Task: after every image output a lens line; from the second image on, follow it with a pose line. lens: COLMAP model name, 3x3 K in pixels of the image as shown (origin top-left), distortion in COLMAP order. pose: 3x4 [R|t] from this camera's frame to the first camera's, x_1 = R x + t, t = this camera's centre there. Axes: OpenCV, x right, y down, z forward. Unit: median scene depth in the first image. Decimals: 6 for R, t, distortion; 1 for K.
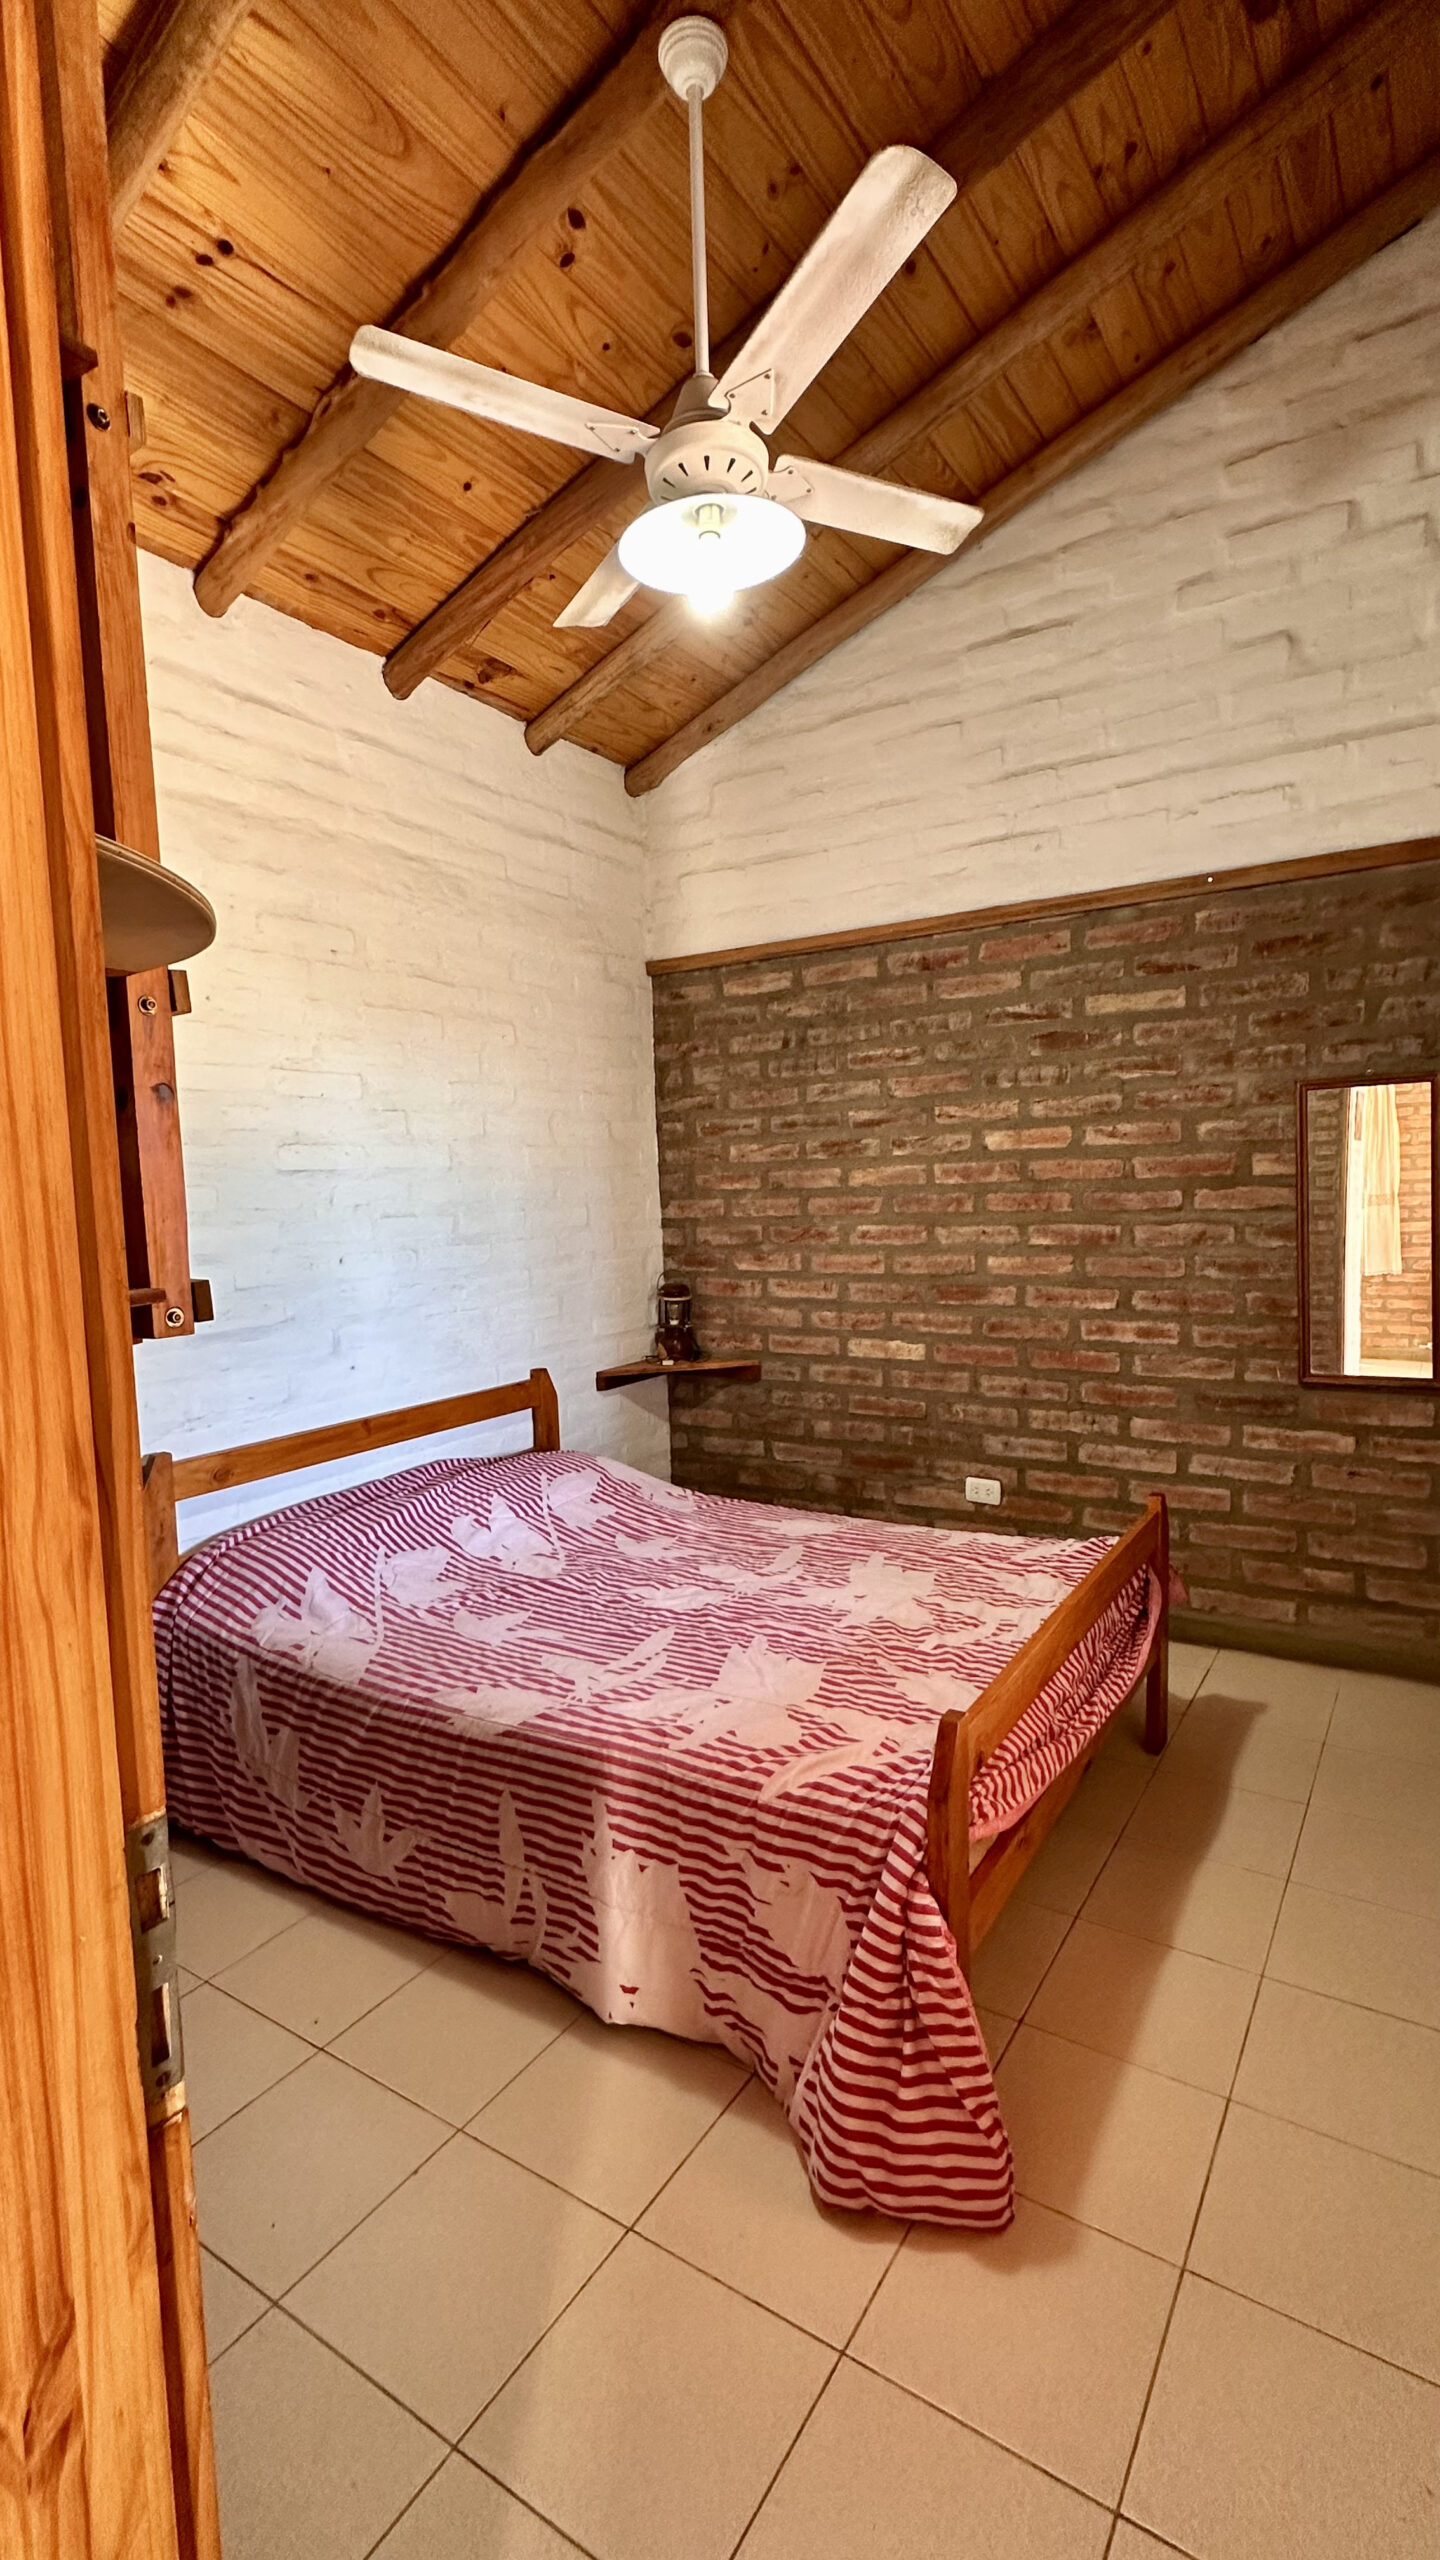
lens RADIAL K [[1157.6, 0, 720.0], [0, 1157.6, 1280.0], [0, 0, 1]] dist [-0.002540, -0.000224]
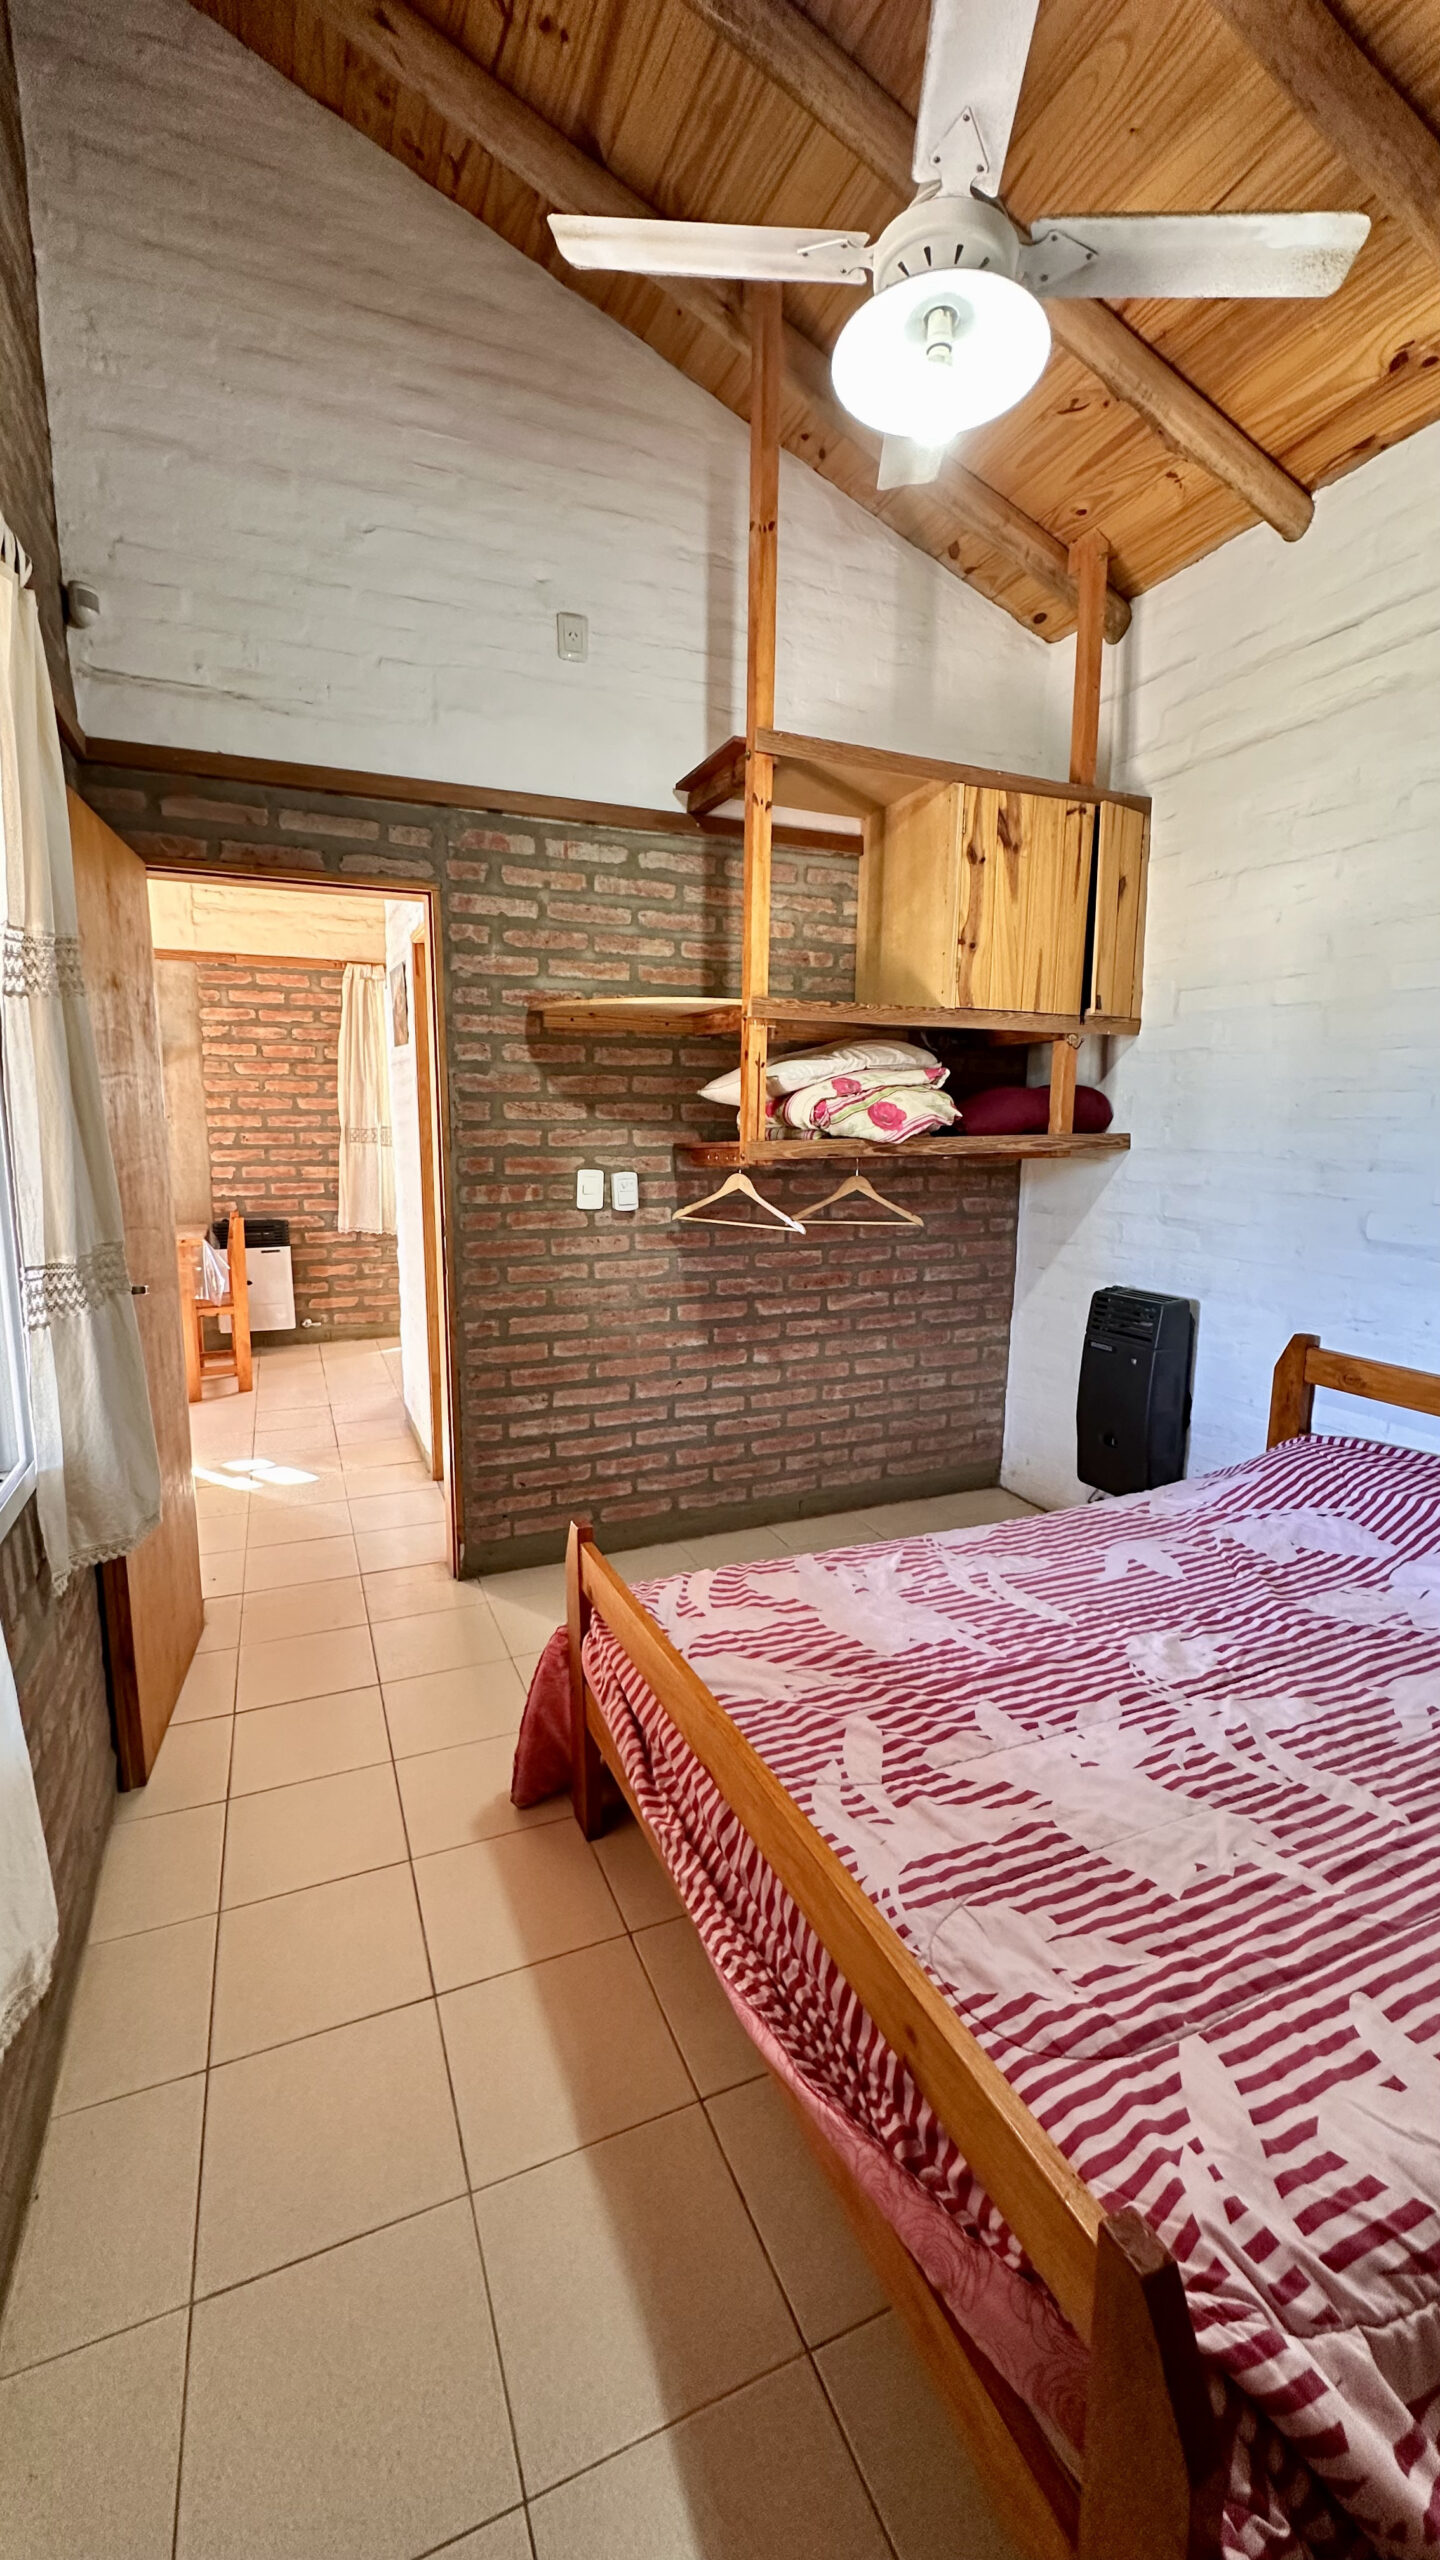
lens RADIAL K [[1031.2, 0, 725.4], [0, 1031.2, 1273.4], [0, 0, 1]] dist [0.000496, -0.000077]
pose [[-0.543009, 0.158897, -0.824556, 0.688334], [-0.052263, 0.973635, 0.222043, -0.107900], [0.838099, 0.163665, -0.520389, 1.145640]]
